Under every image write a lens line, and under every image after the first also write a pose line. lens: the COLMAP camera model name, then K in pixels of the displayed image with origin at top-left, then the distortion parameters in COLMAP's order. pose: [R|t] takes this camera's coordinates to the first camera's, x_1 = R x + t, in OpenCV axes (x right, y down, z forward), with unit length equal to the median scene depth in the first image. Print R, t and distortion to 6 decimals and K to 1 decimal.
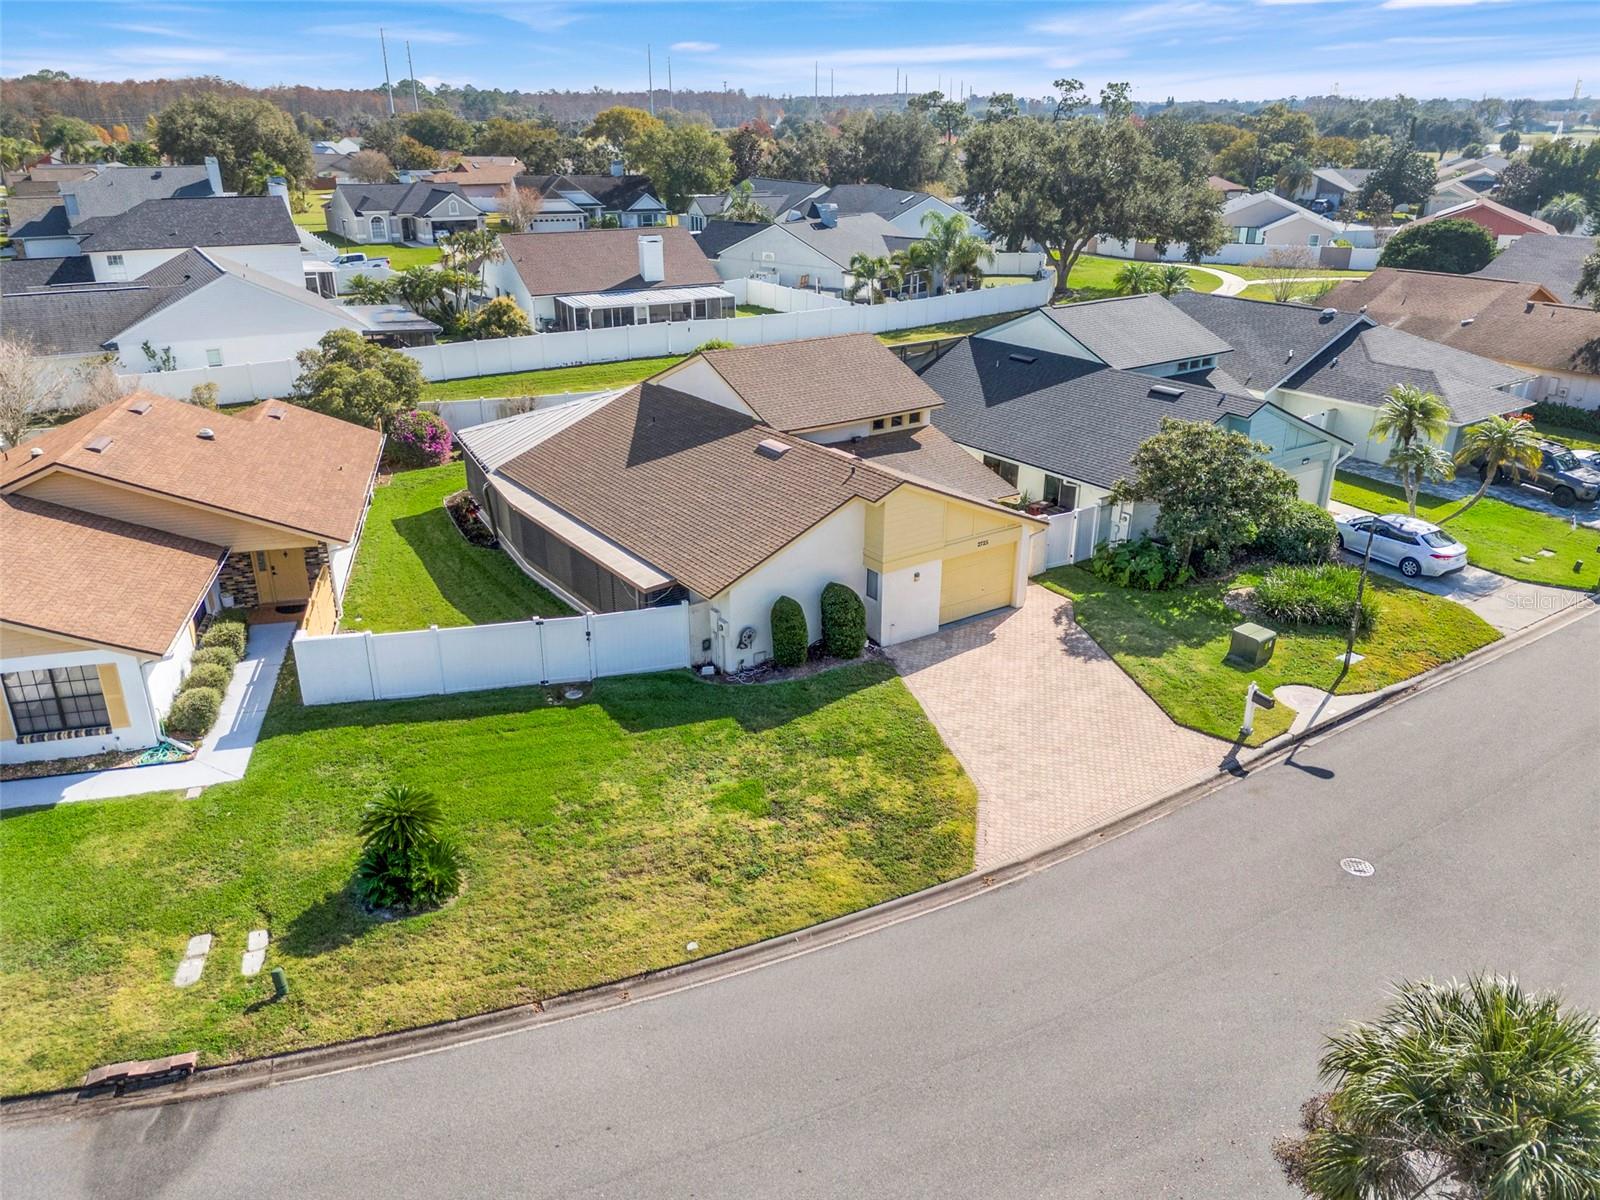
lens RADIAL K [[1173.7, 0, 808.8], [0, 1173.7, 599.2], [0, 0, 1]] dist [0.064786, -0.061374]
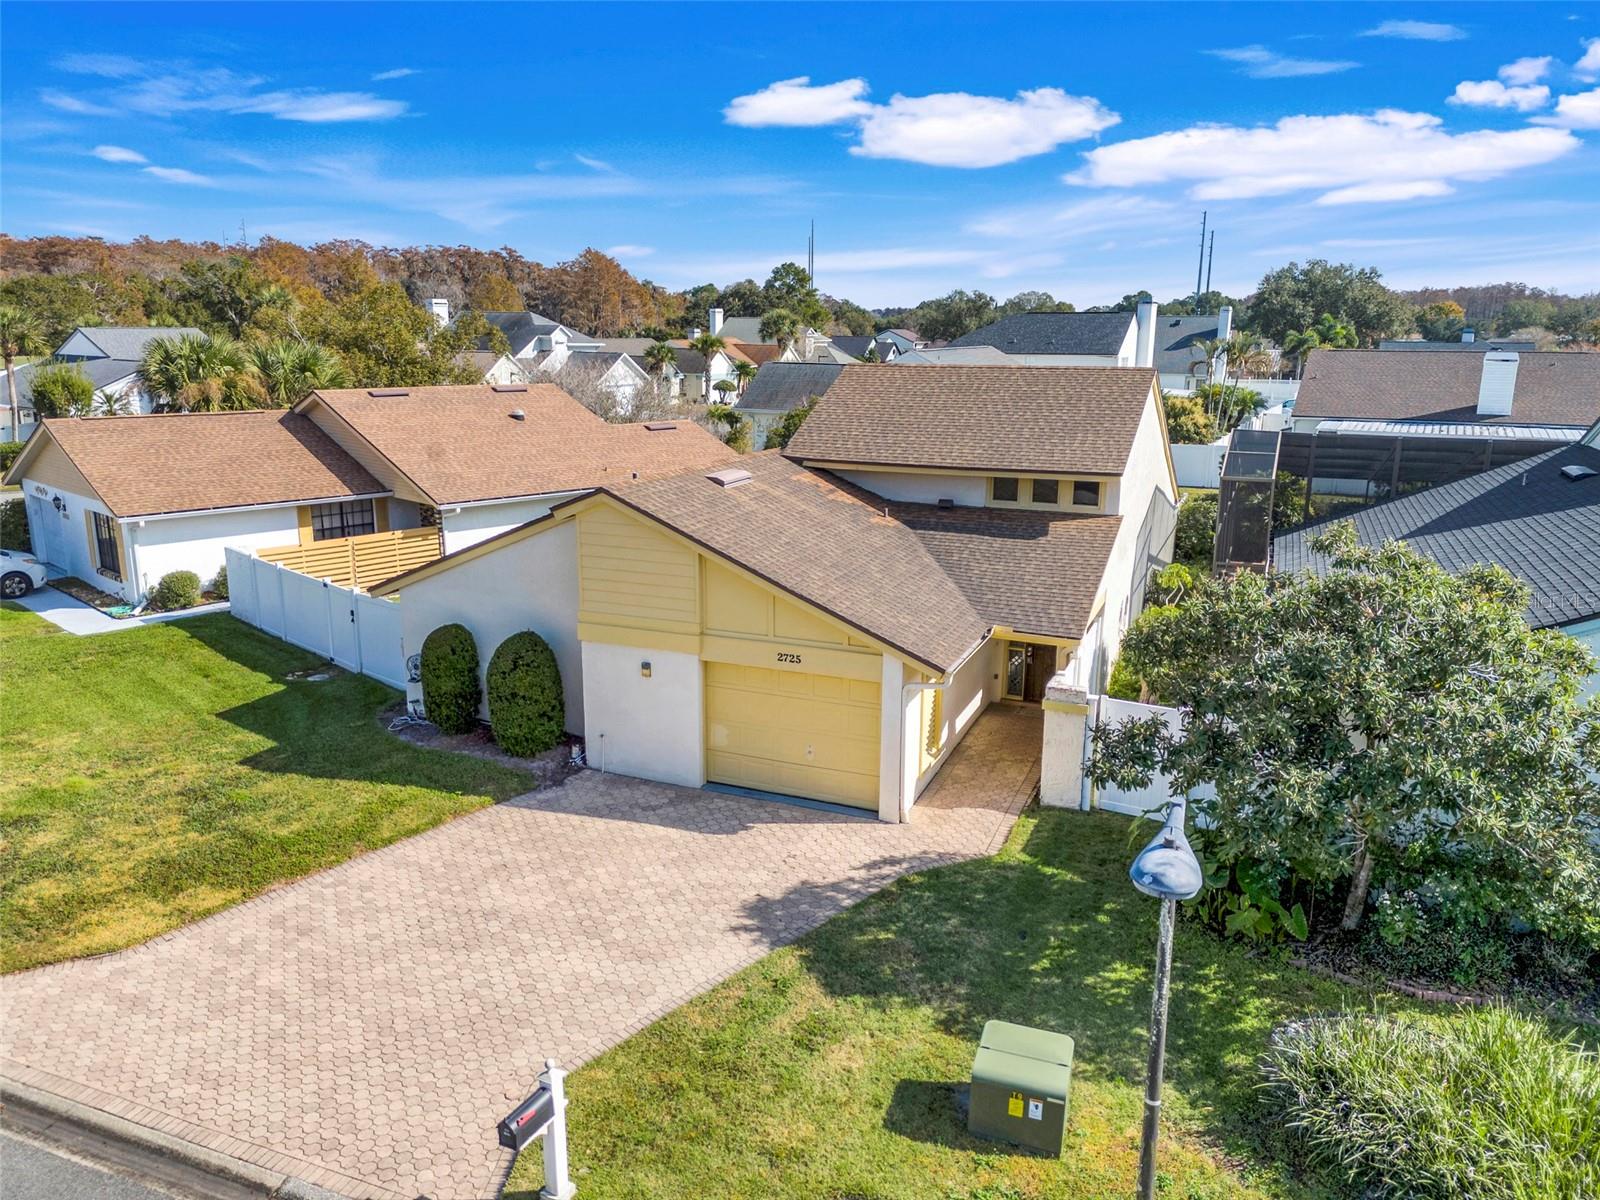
lens RADIAL K [[1173.7, 0, 808.8], [0, 1173.7, 599.2], [0, 0, 1]] dist [0.064786, -0.061374]
pose [[0.537444, 0.191795, -0.821200, 0.656660], [-0.328478, 0.944495, 0.005615, -0.088544], [0.776696, 0.266728, 0.570613, 0.778927]]
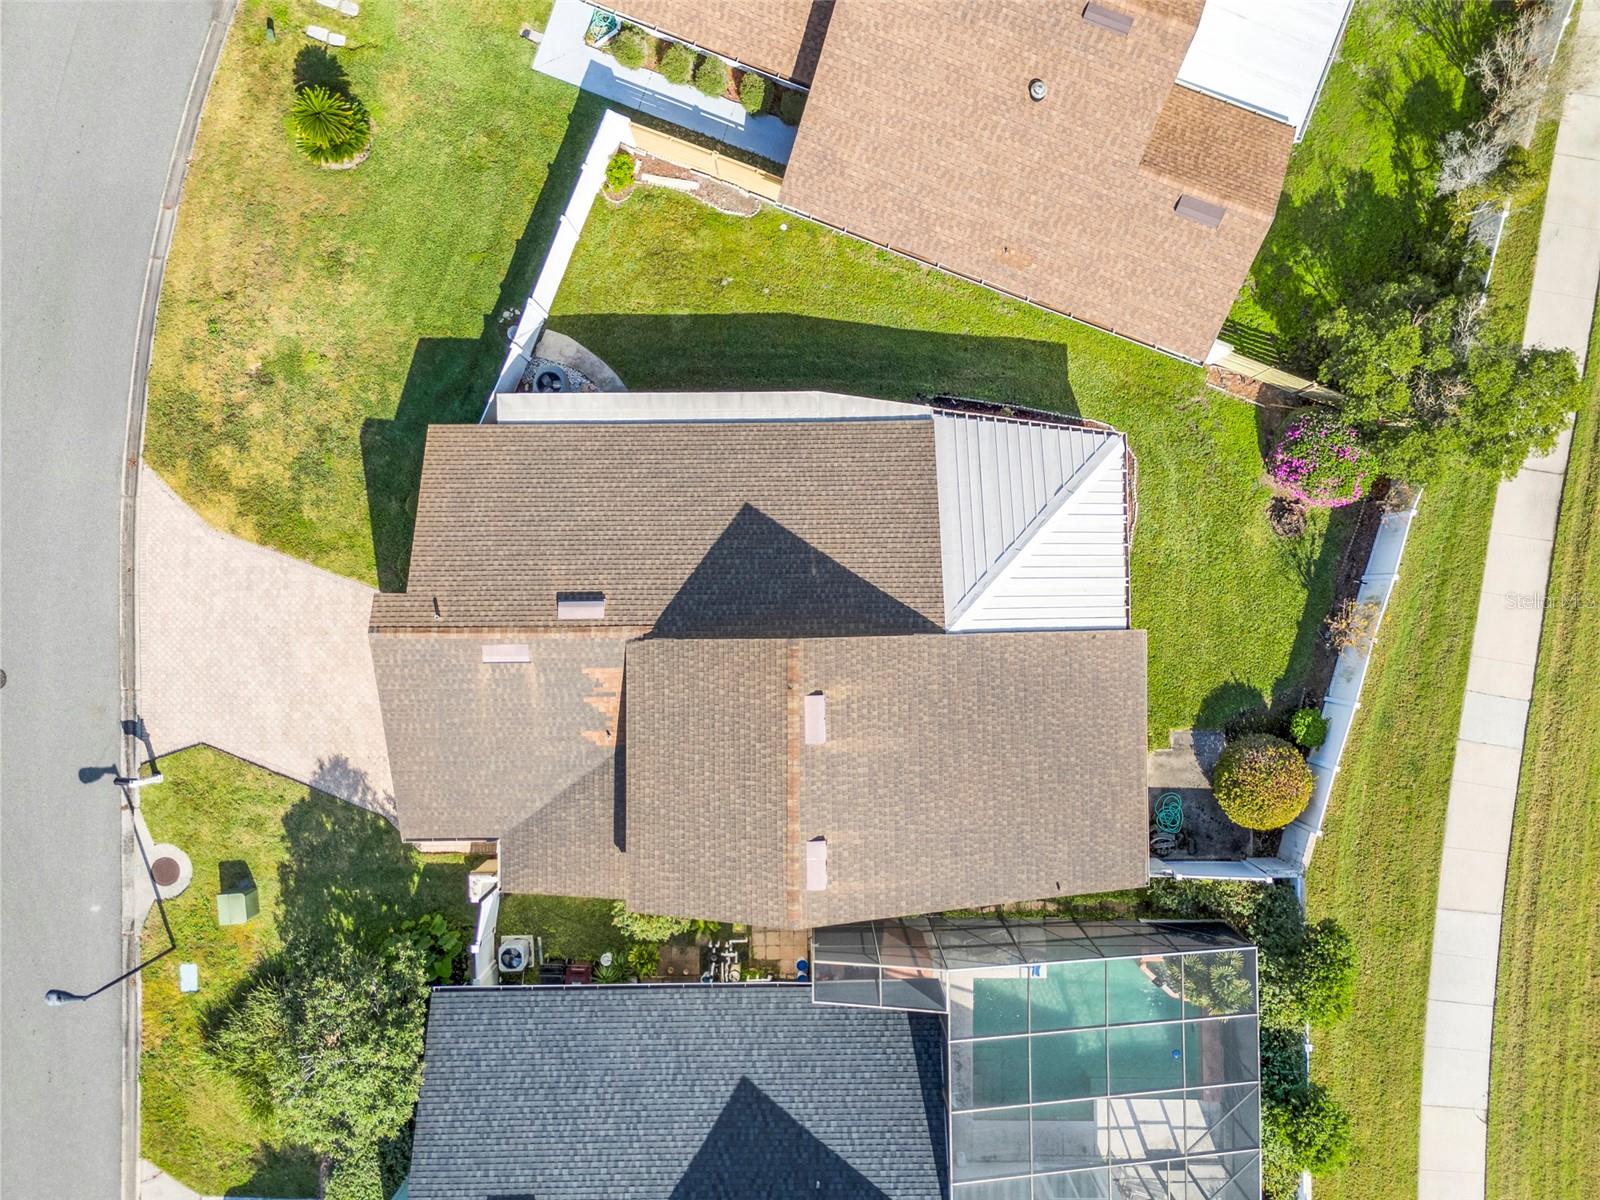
lens RADIAL K [[1173.7, 0, 808.8], [0, 1173.7, 599.2], [0, 0, 1]] dist [0.064786, -0.061374]
pose [[-0.573041, 0.819516, 0.004155, -0.156538], [-0.318913, -0.227662, 0.920035, -1.130816], [0.754929, 0.525893, 0.391814, 0.902849]]
